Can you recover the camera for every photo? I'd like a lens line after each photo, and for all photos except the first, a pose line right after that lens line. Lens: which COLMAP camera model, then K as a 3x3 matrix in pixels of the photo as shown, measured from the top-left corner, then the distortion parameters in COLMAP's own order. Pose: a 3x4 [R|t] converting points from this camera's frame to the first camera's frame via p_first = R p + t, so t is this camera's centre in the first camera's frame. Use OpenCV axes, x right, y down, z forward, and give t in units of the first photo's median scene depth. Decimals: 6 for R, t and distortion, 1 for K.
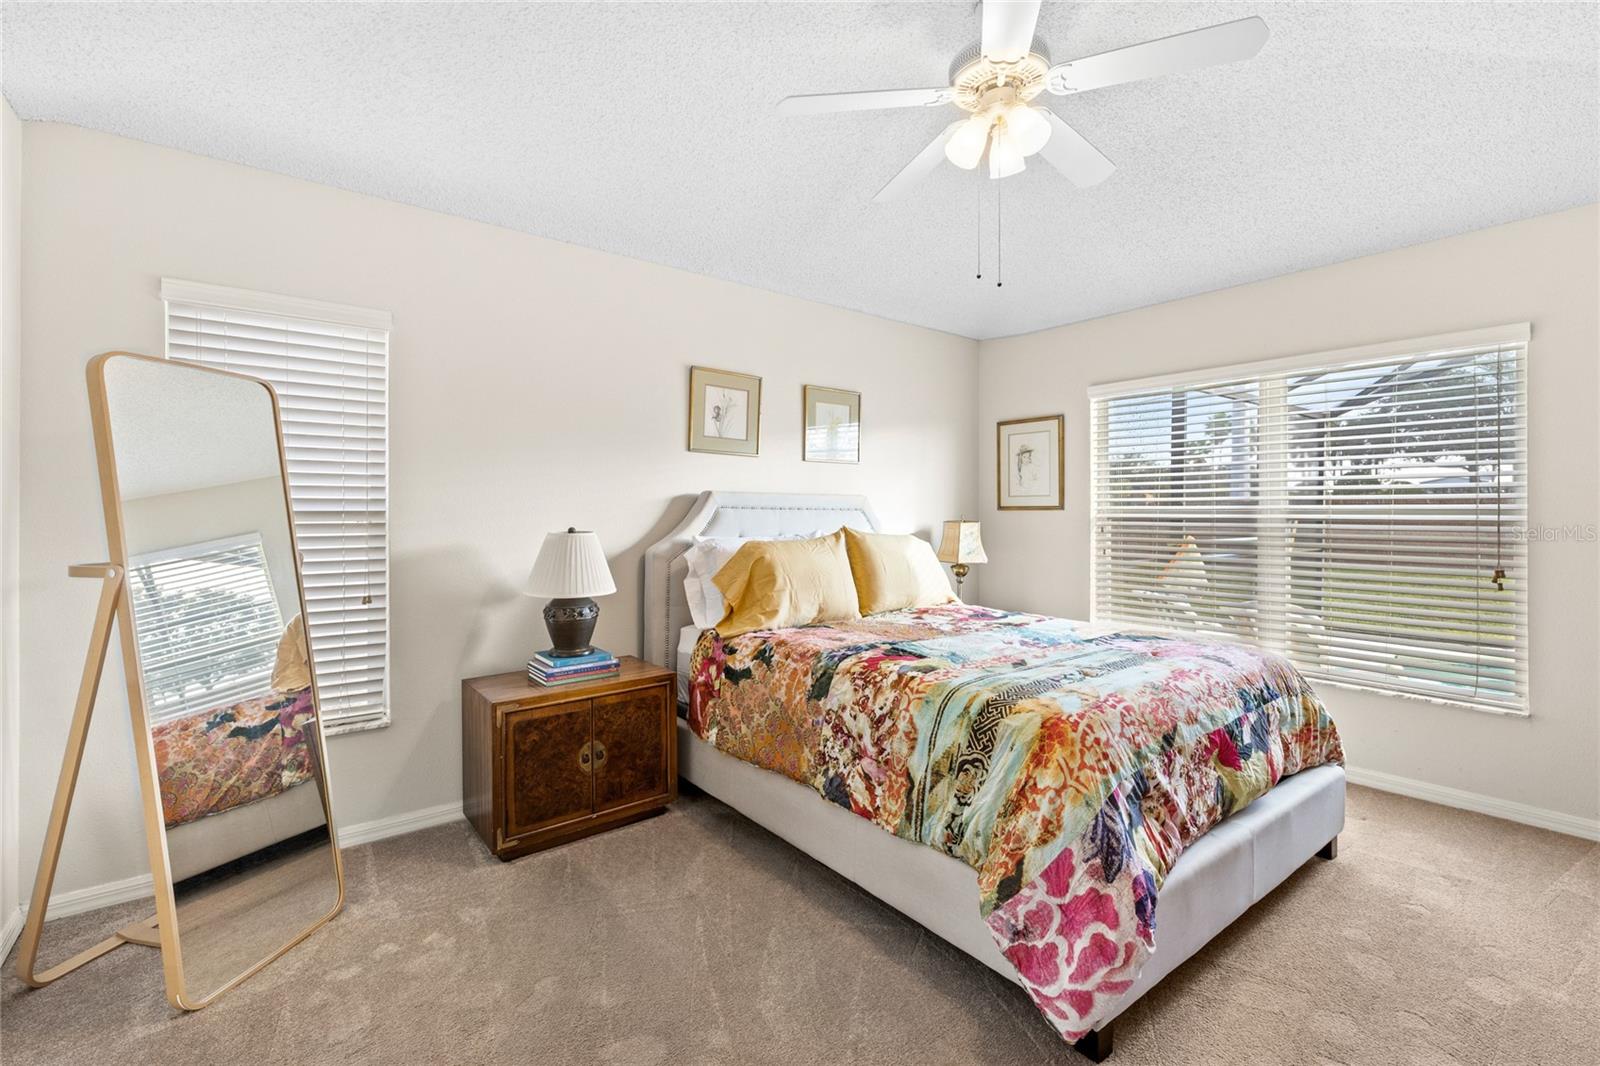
lens RADIAL K [[688.8, 0, 800.0], [0, 688.8, 533.0], [0, 0, 1]] dist [0.001387, 0.000185]
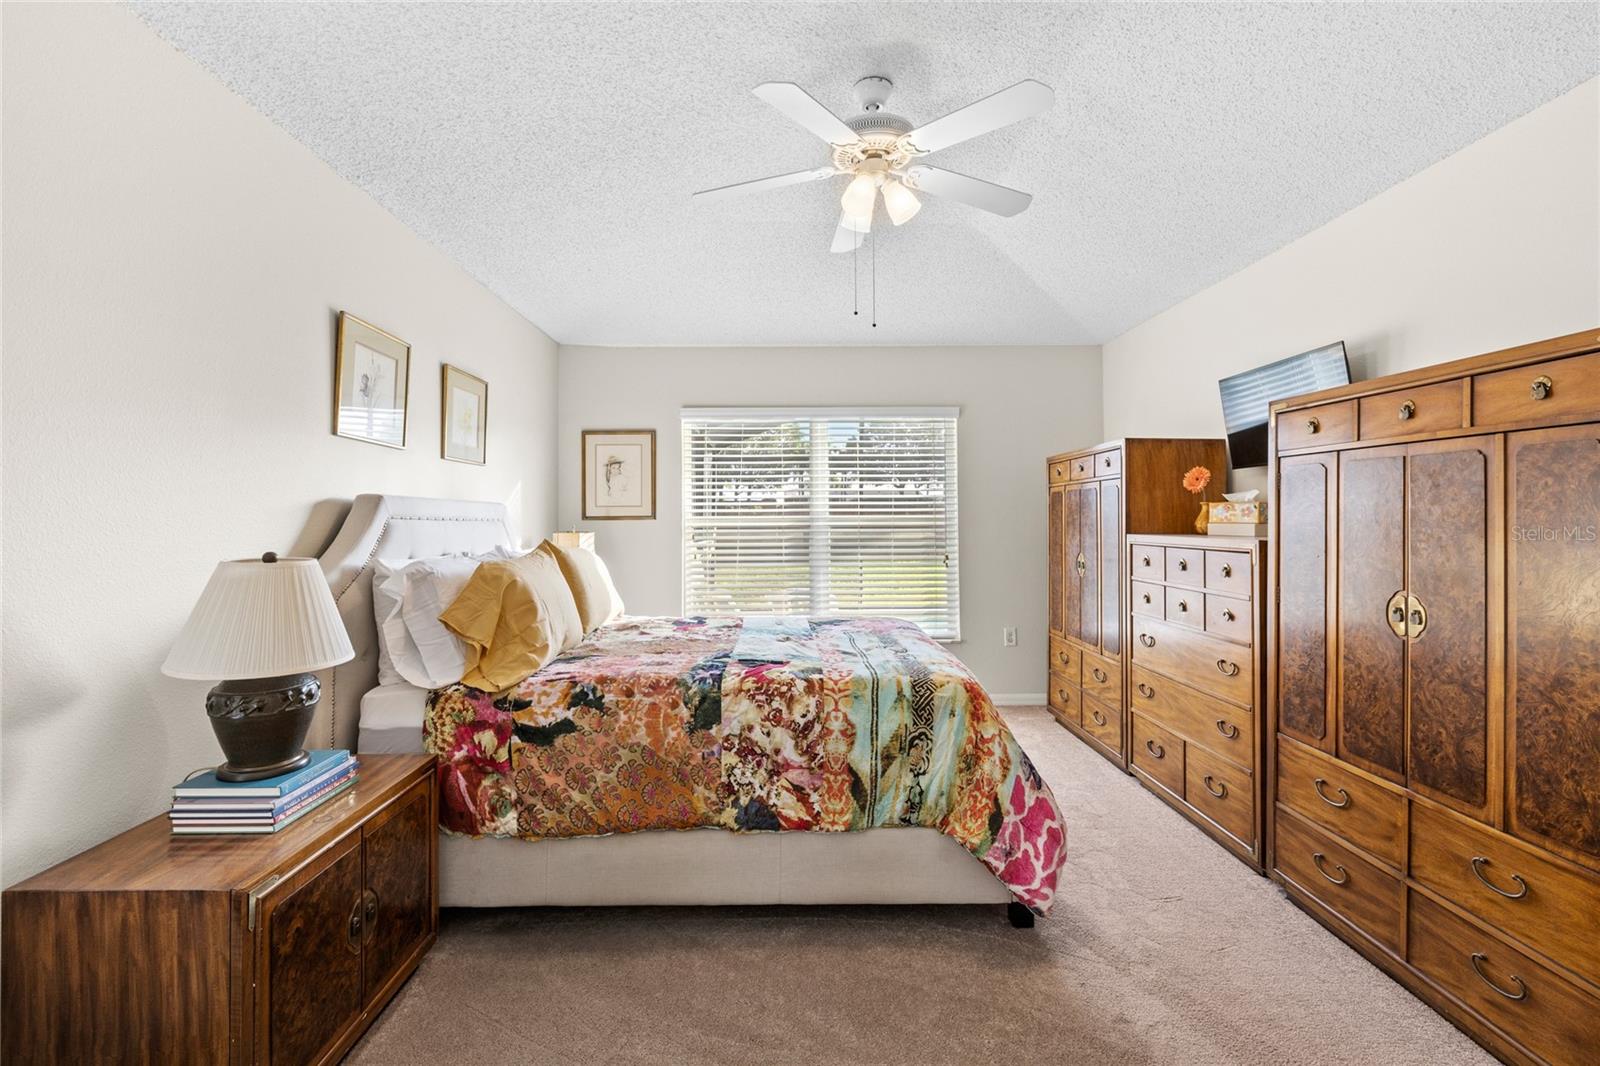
lens RADIAL K [[679.1, 0, 796.4], [0, 679.1, 522.9], [0, 0, 1]] dist [-0.000414, 0.000079]
pose [[0.621733, -0.007378, 0.783194, -0.633012], [0.029381, 0.999472, -0.013908, -0.014484], [-0.782678, 0.031658, 0.621622, 0.360148]]
